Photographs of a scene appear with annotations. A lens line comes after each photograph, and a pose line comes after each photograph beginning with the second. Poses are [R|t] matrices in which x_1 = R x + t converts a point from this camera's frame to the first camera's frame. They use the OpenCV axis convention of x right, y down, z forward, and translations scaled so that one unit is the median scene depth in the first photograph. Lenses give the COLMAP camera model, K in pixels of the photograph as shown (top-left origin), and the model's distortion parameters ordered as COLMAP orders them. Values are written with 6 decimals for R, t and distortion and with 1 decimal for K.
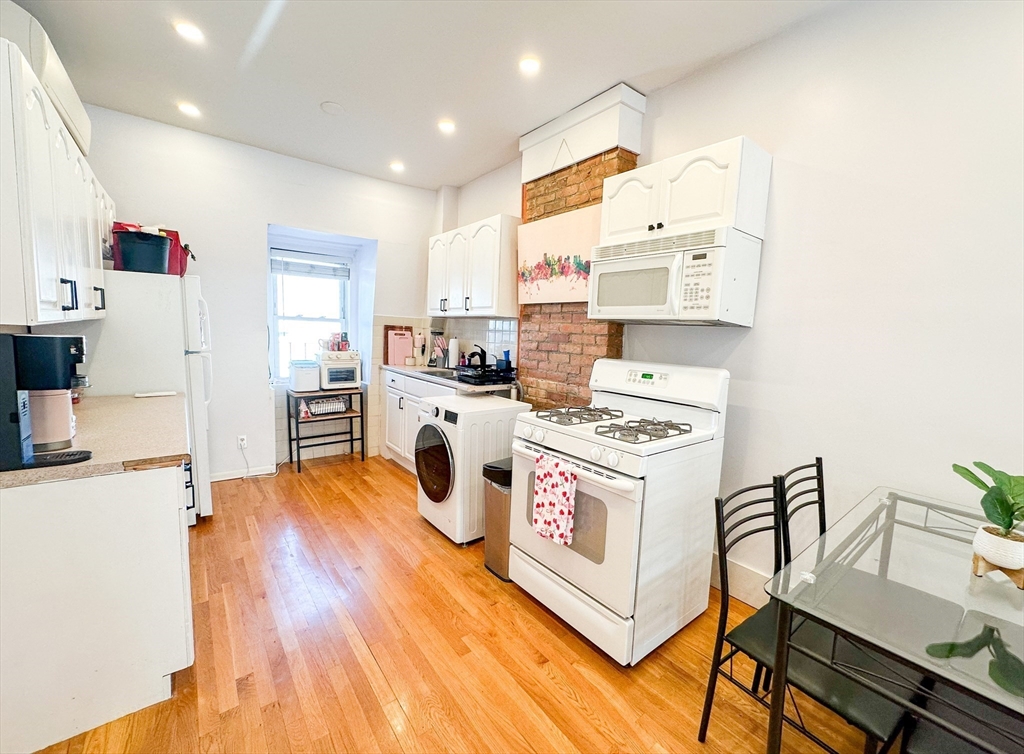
lens RADIAL K [[411.4, 0, 515.5], [0, 411.4, 375.6], [0, 0, 1]] dist [-0.008512, 0.000005]
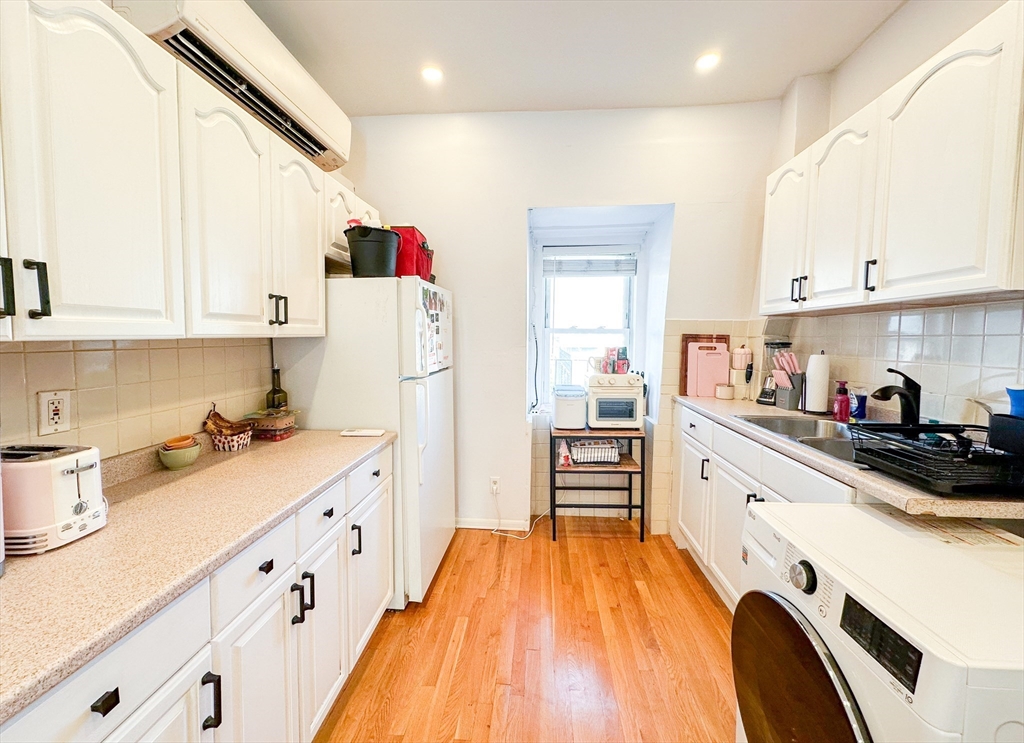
lens RADIAL K [[417.6, 0, 512.8], [0, 417.6, 367.8], [0, 0, 1]] dist [-0.003150, 0.000014]
pose [[0.753169, 0.010530, -0.657743, -0.093342], [-0.045349, 0.998324, -0.035946, -0.036727], [0.656263, 0.056901, 0.752384, 0.355954]]
